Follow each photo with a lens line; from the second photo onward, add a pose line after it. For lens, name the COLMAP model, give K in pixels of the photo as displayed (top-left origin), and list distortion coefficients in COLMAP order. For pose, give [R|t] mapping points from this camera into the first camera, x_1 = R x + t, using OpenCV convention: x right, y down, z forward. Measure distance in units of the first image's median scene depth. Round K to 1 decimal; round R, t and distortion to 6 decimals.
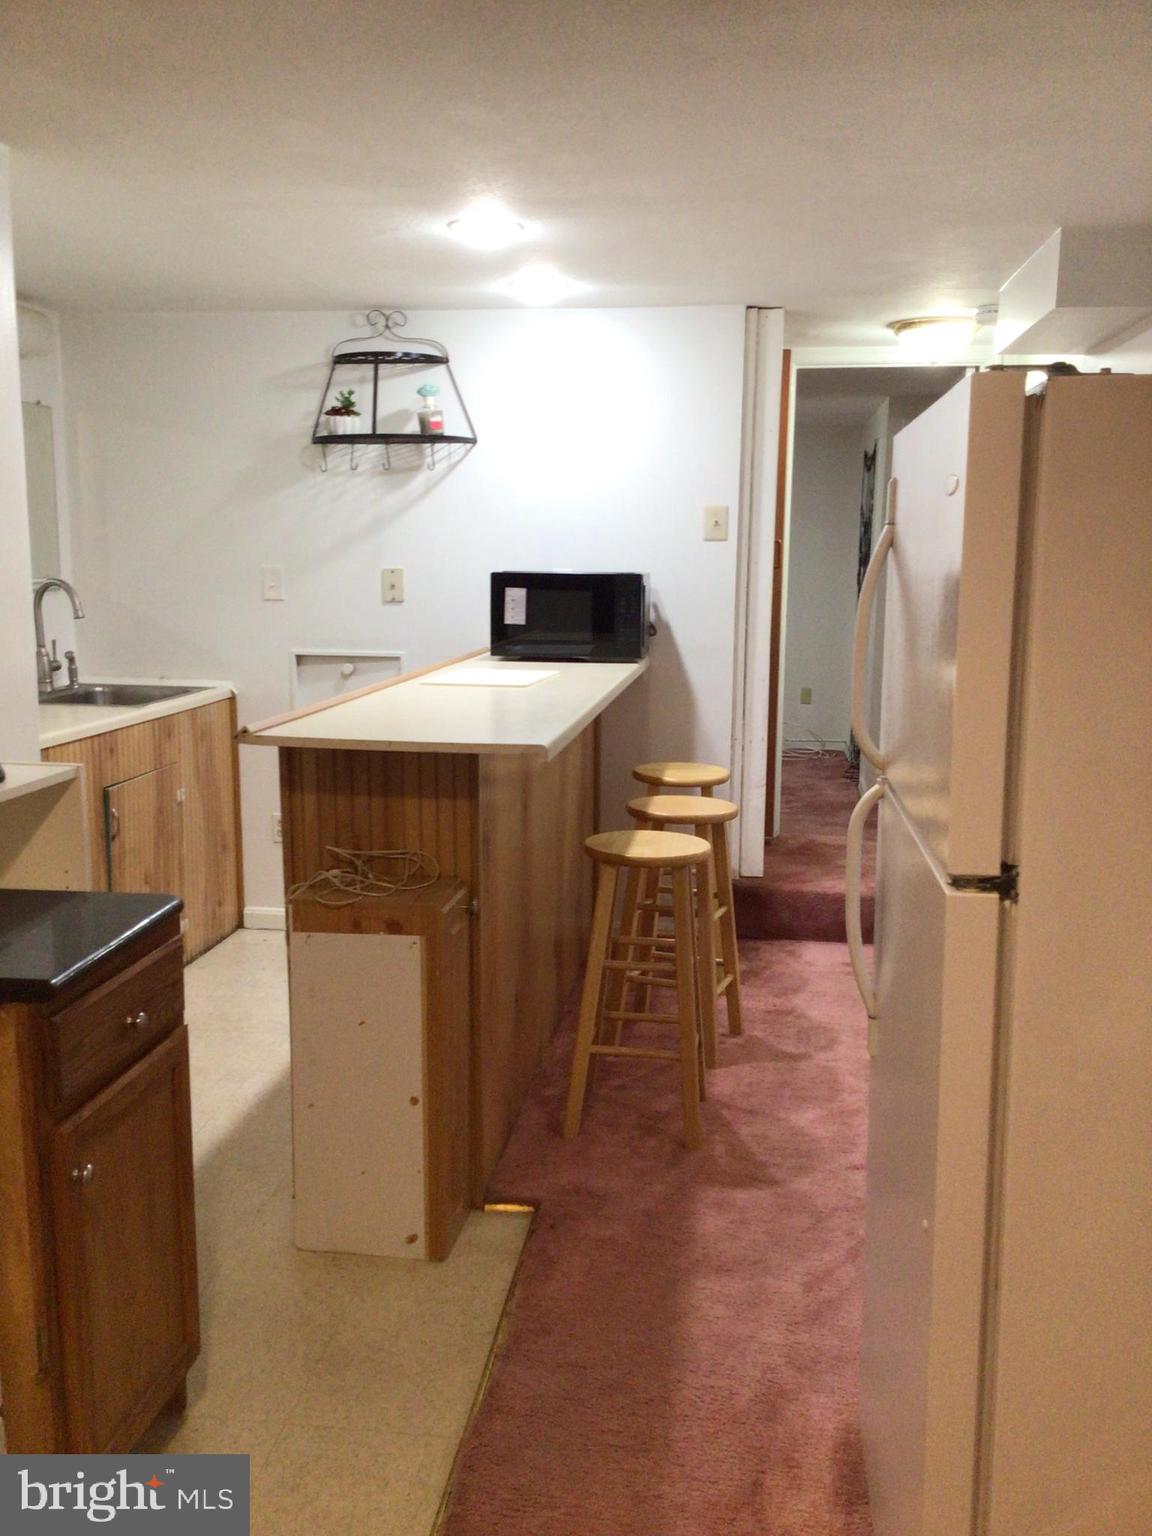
lens RADIAL K [[1359.5, 0, 554.7], [0, 1359.5, 816.1], [0, 0, 1]] dist [0.098746, -0.193451]
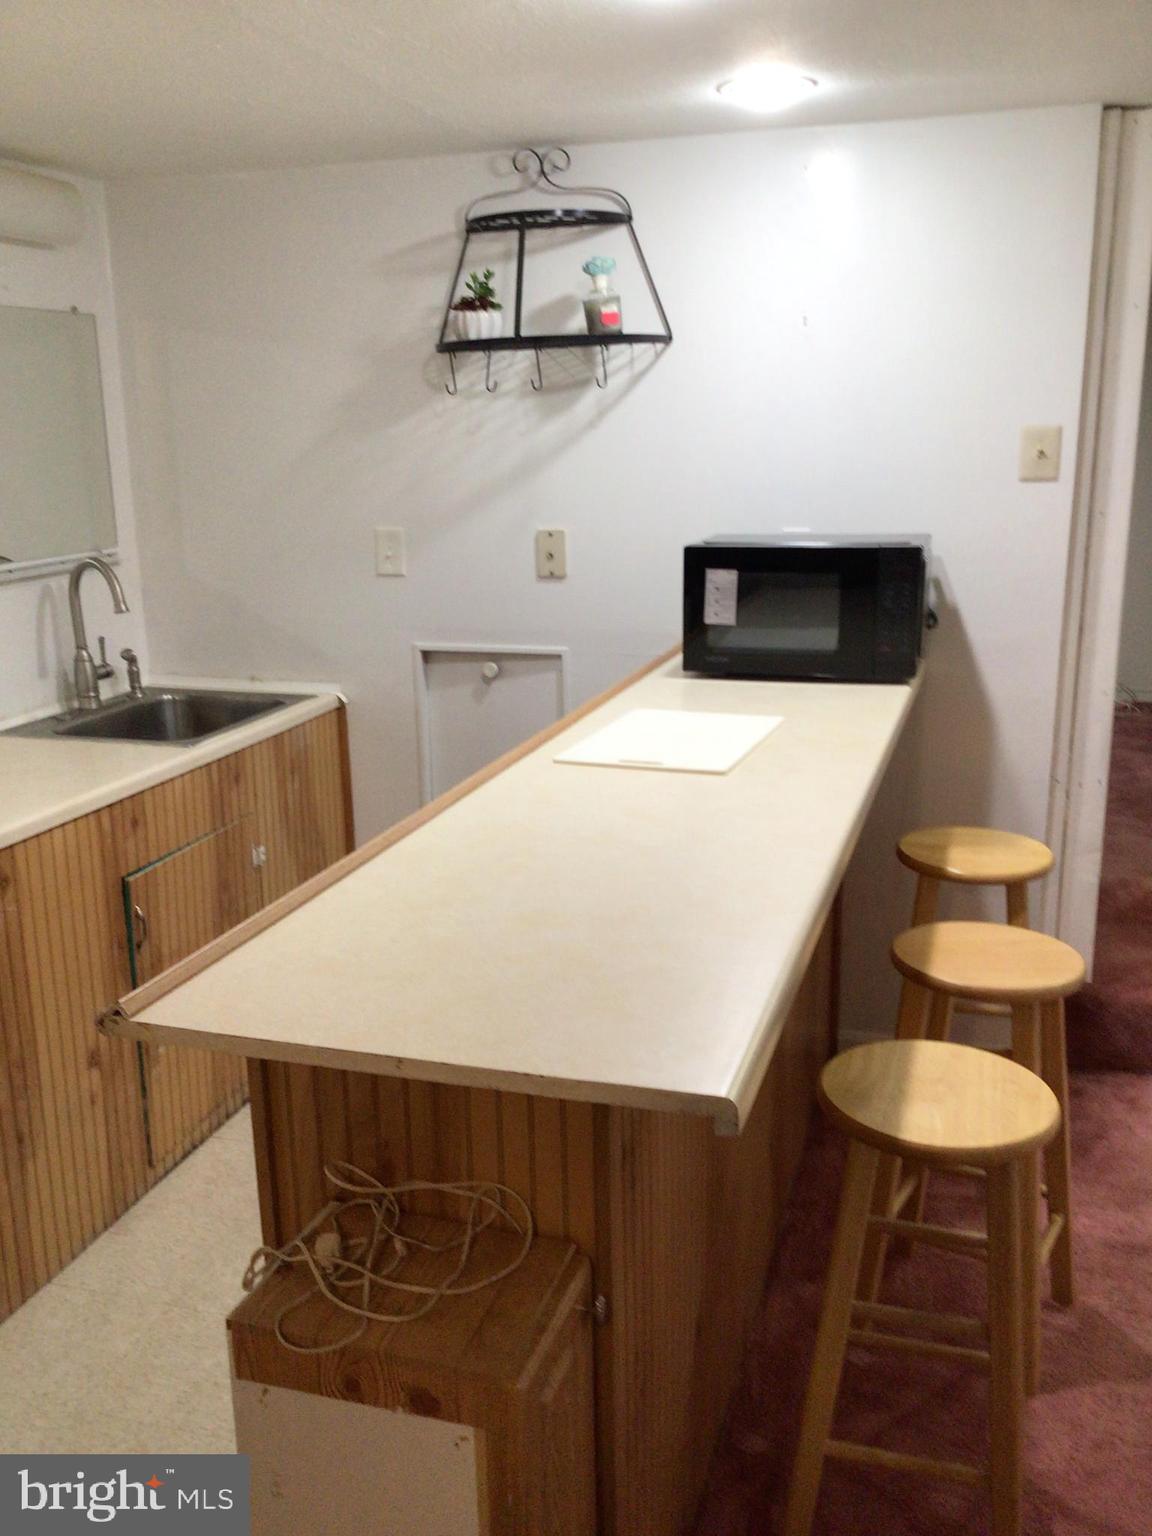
lens RADIAL K [[1359.5, 0, 554.7], [0, 1359.5, 816.1], [0, 0, 1]] dist [0.098746, -0.193451]
pose [[0.985679, 0.018694, -0.167590, 0.004281], [-0.004522, 0.996409, 0.084547, -0.097171], [0.168569, -0.082579, 0.982225, 0.307381]]
